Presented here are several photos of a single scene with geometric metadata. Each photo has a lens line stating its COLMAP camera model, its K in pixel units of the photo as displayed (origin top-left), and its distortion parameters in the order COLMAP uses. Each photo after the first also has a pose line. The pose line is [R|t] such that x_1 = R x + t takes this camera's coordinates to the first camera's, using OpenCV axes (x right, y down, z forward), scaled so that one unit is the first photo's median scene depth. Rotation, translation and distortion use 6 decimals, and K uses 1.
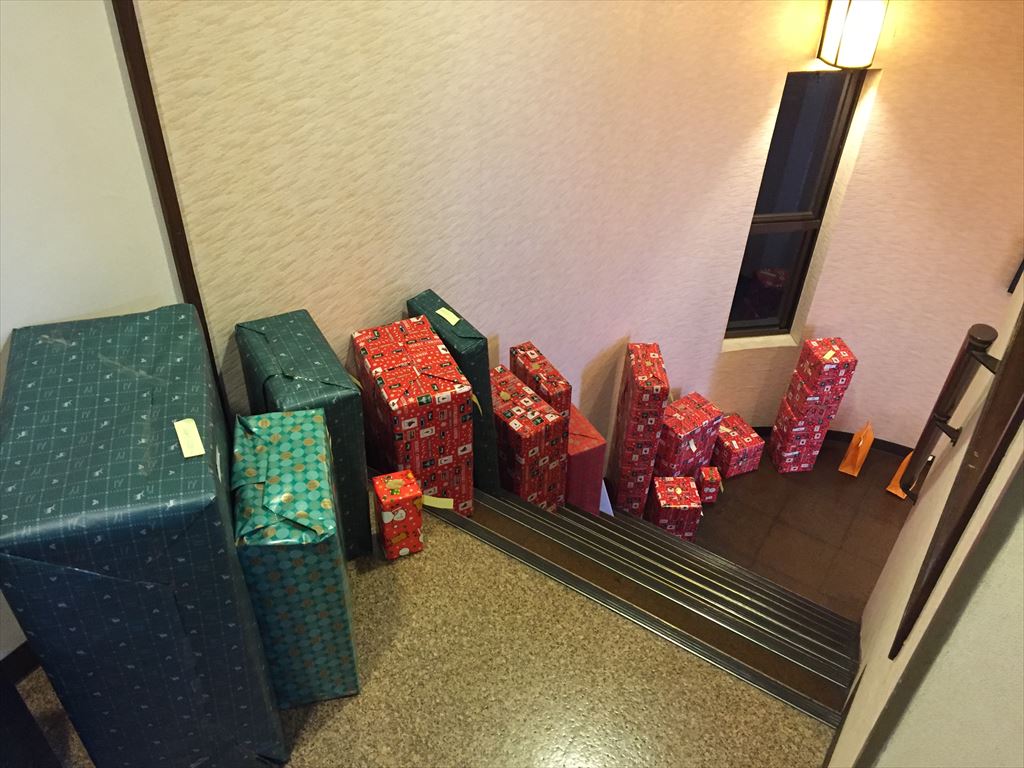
lens RADIAL K [[881.0, 0, 512.0], [0, 881.0, 384.0], [0, 0, 1]] dist [0.065938, -0.100464]
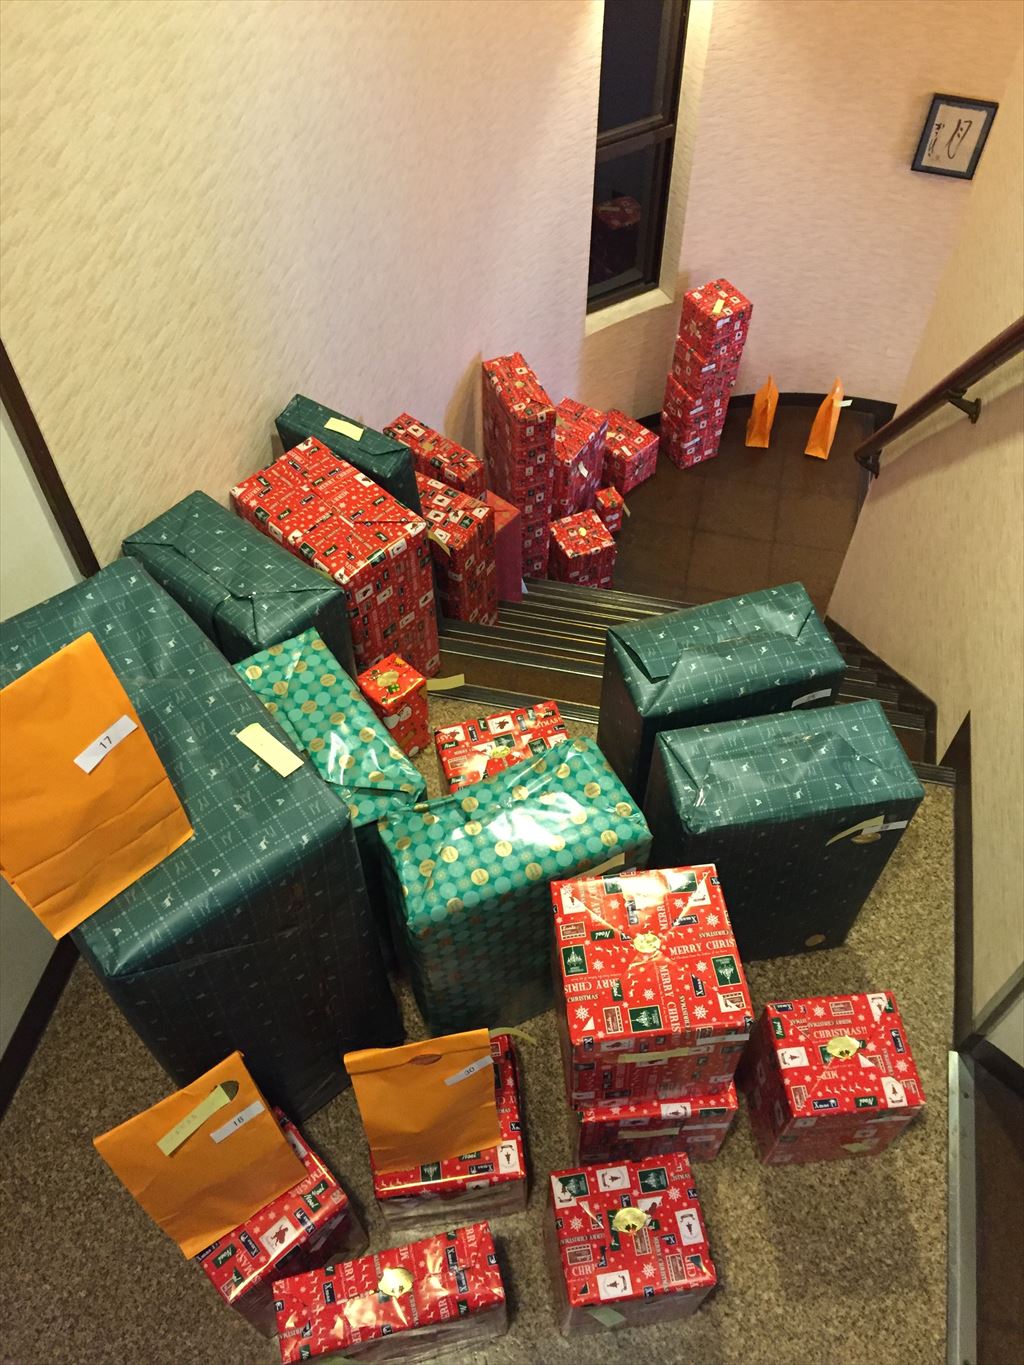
lens RADIAL K [[1174.4, 0, 512.0], [0, 1174.4, 682.5], [0, 0, 1]] dist [0.065938, -0.100464]
pose [[0.933210, -0.307907, 0.185238, -0.115224], [0.247848, 0.924811, 0.288611, -0.079592], [-0.260175, -0.223423, 0.939357, 0.001353]]
